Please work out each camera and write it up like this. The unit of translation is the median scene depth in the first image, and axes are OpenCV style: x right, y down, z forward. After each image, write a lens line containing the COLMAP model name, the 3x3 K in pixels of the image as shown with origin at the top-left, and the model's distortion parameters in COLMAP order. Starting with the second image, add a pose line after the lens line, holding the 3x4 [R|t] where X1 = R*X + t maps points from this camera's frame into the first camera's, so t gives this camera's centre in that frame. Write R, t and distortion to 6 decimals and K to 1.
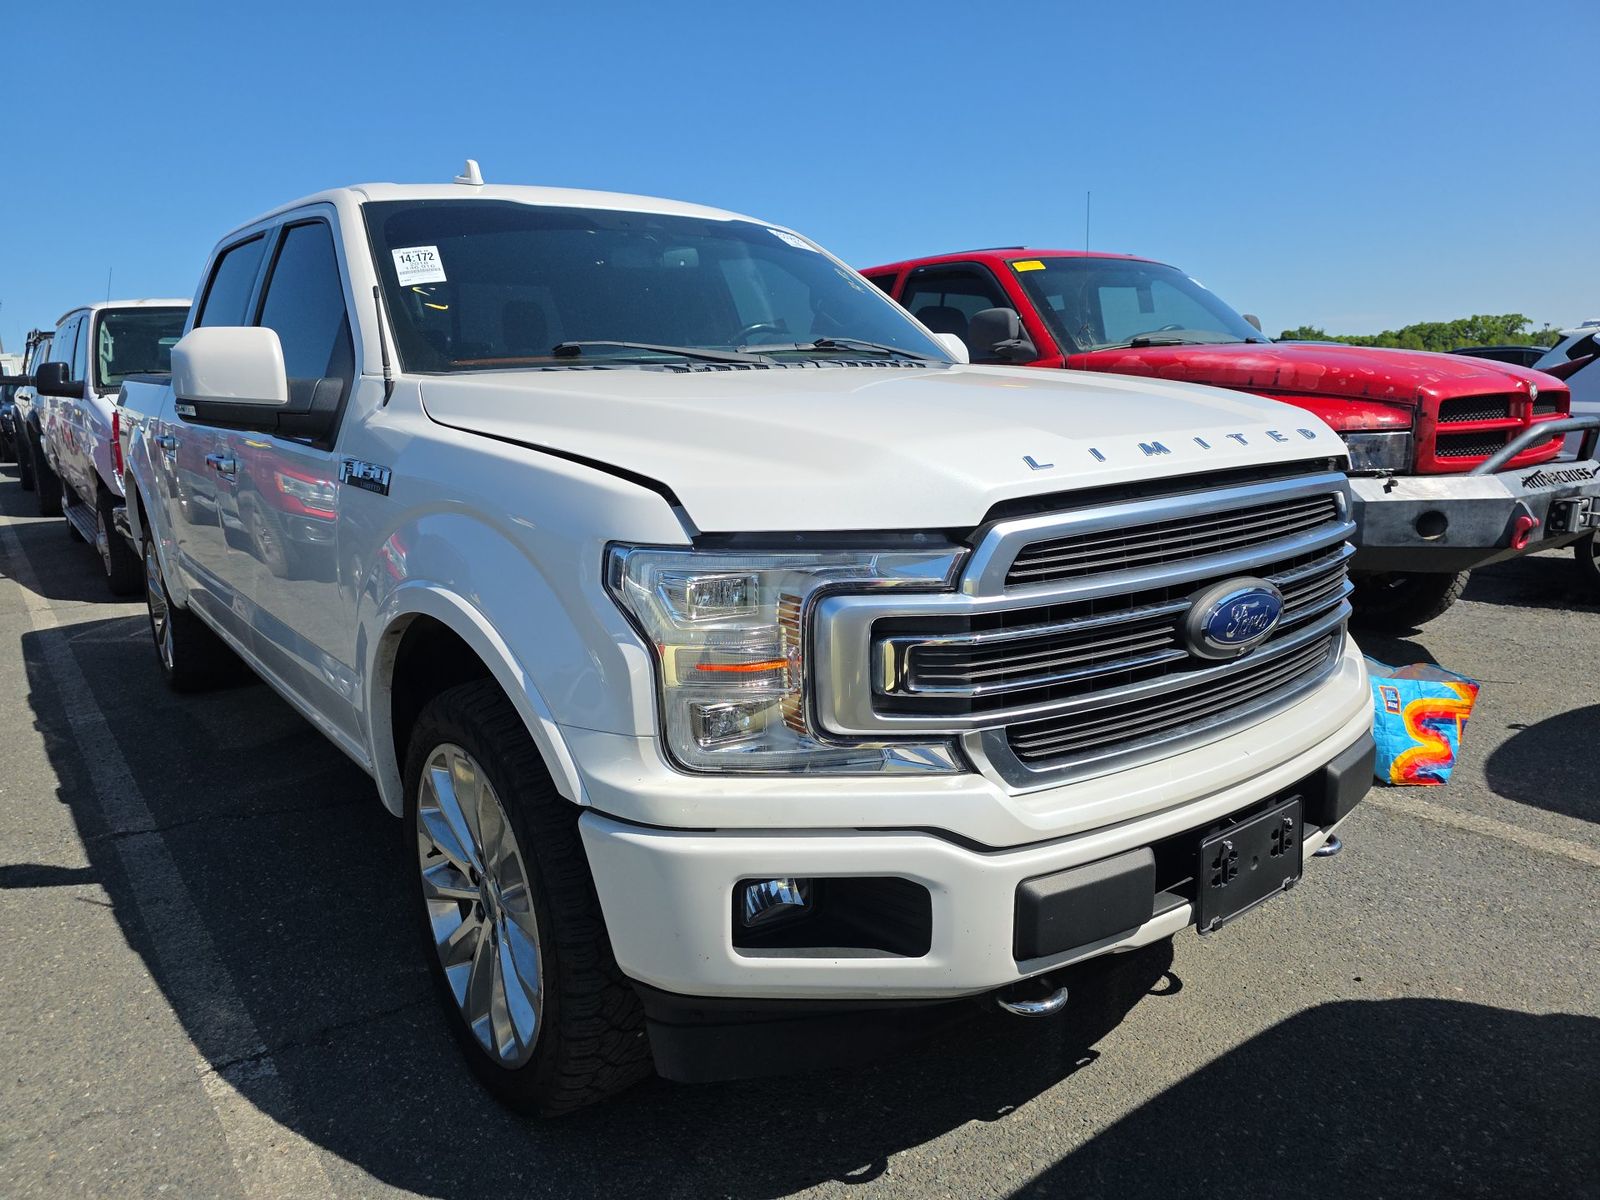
lens RADIAL K [[1097.1, 0, 806.6], [0, 1097.1, 601.8], [0, 0, 1]] dist [0.040125, -0.037617]
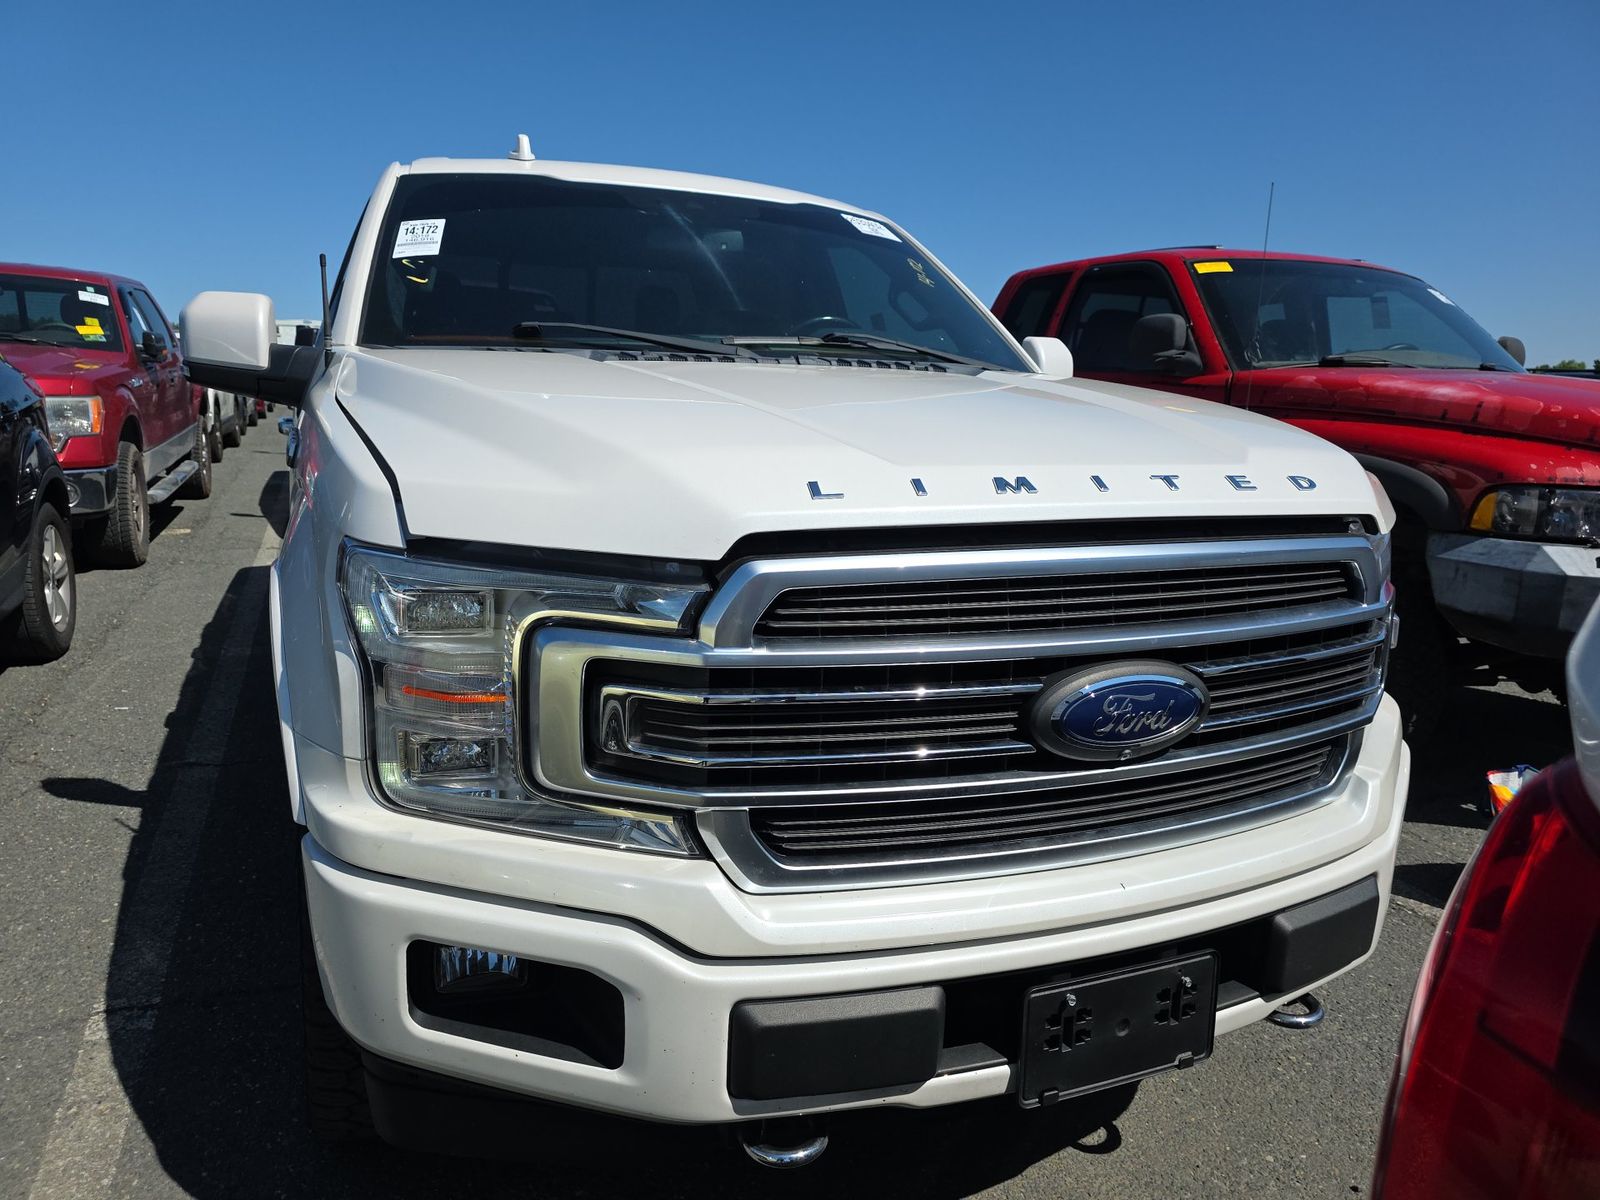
lens RADIAL K [[1097.1, 0, 789.0], [0, 1097.1, 602.2], [0, 0, 1]] dist [0.040125, -0.037617]
pose [[0.962694, 0.109366, -0.247506, 0.315758], [-0.108889, 0.993931, 0.015656, -0.043909], [0.247716, 0.011879, 0.968760, 0.173608]]
